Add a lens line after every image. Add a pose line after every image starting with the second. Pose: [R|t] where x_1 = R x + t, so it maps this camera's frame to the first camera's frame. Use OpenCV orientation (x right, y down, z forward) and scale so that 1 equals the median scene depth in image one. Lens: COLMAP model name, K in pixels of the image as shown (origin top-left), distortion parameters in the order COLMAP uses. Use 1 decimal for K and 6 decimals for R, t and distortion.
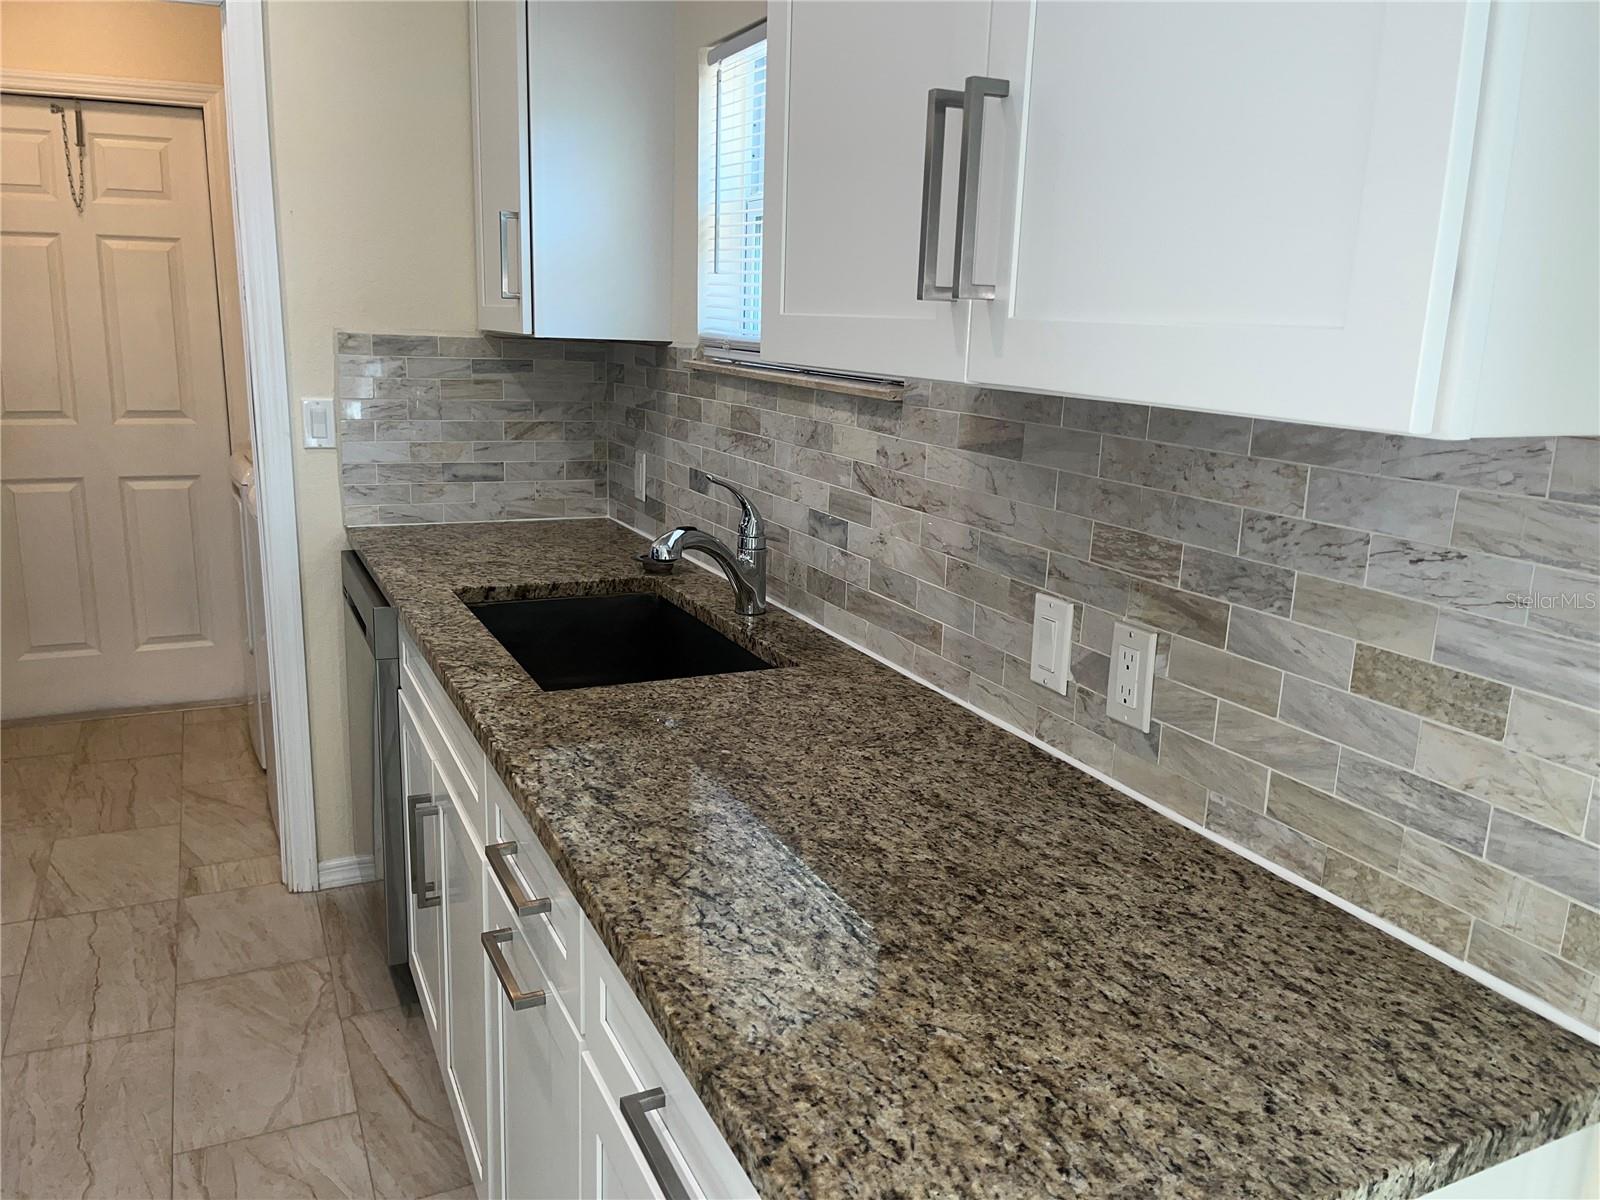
lens RADIAL K [[1220.8, 0, 795.1], [0, 1220.8, 596.4], [0, 0, 1]] dist [0.073533, -0.088769]
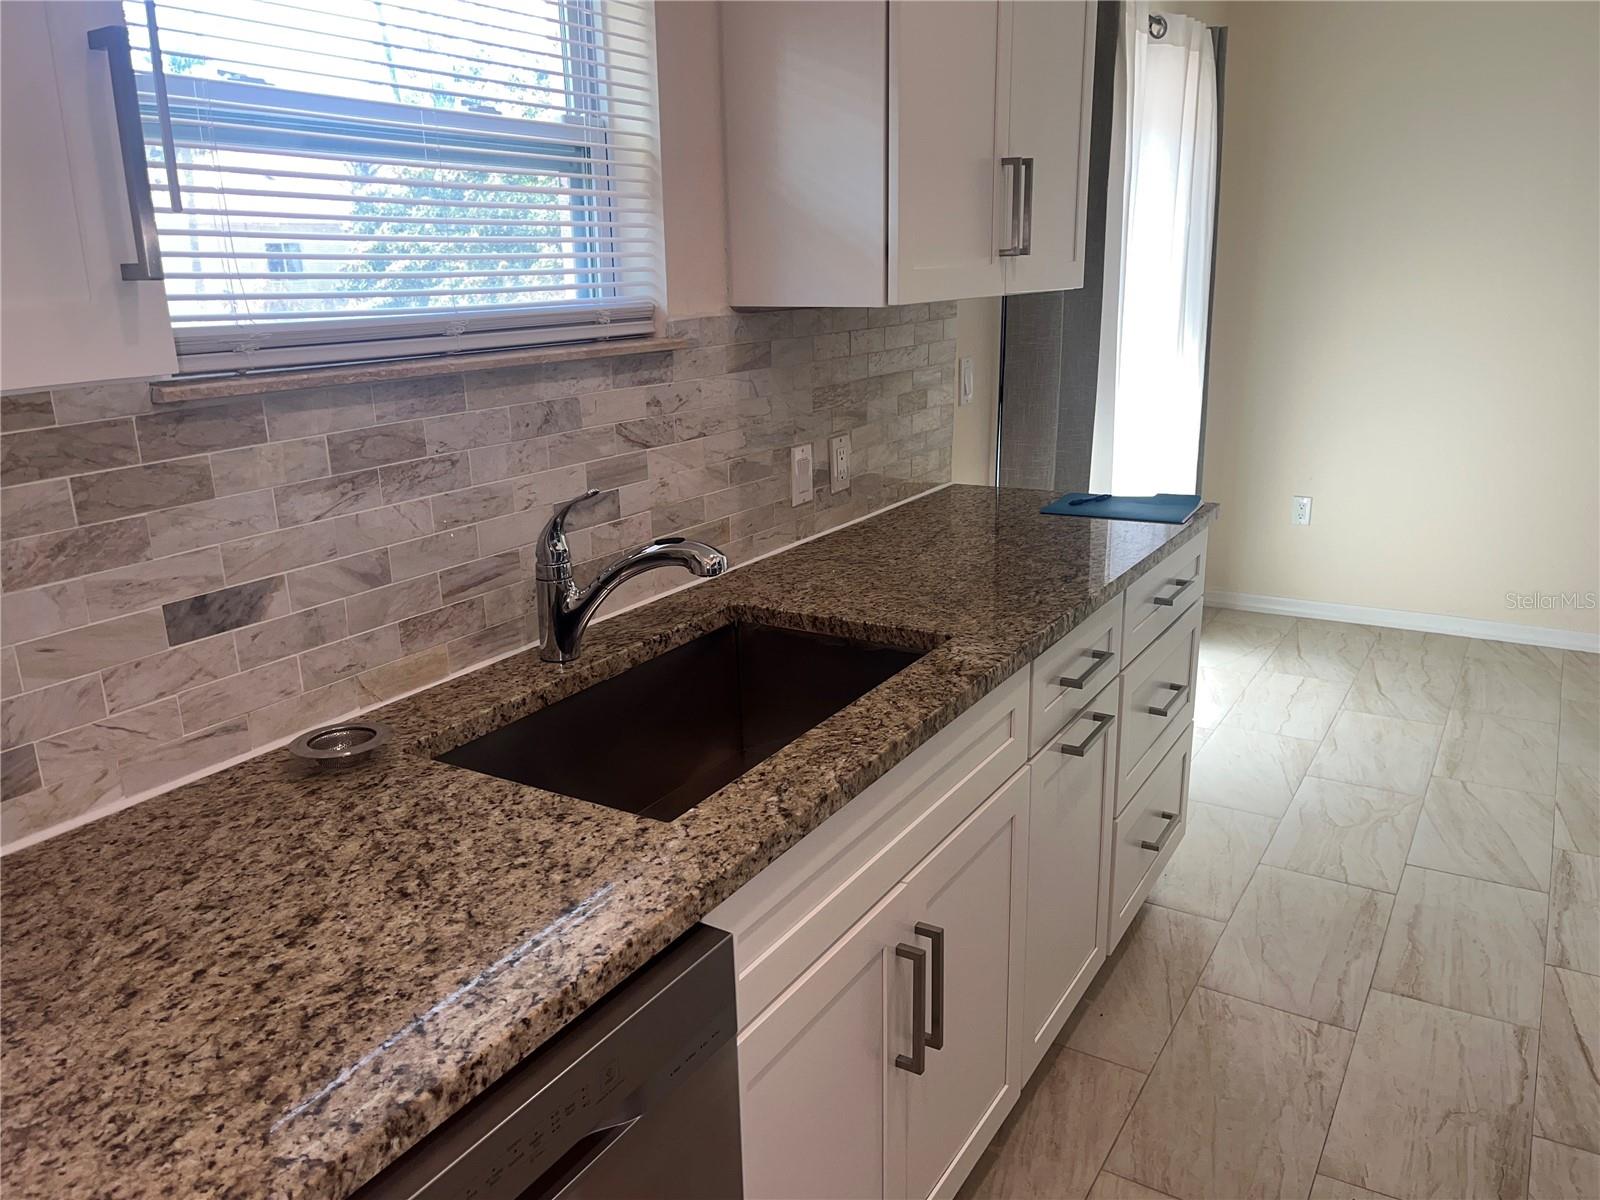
lens RADIAL K [[1220.8, 0, 795.1], [0, 1220.8, 596.4], [0, 0, 1]] dist [0.073533, -0.088769]
pose [[-0.552978, -0.227762, 0.801461, -0.905909], [0.197742, 0.898554, 0.391789, -0.367437], [-0.809391, 0.375133, -0.451842, 1.481966]]
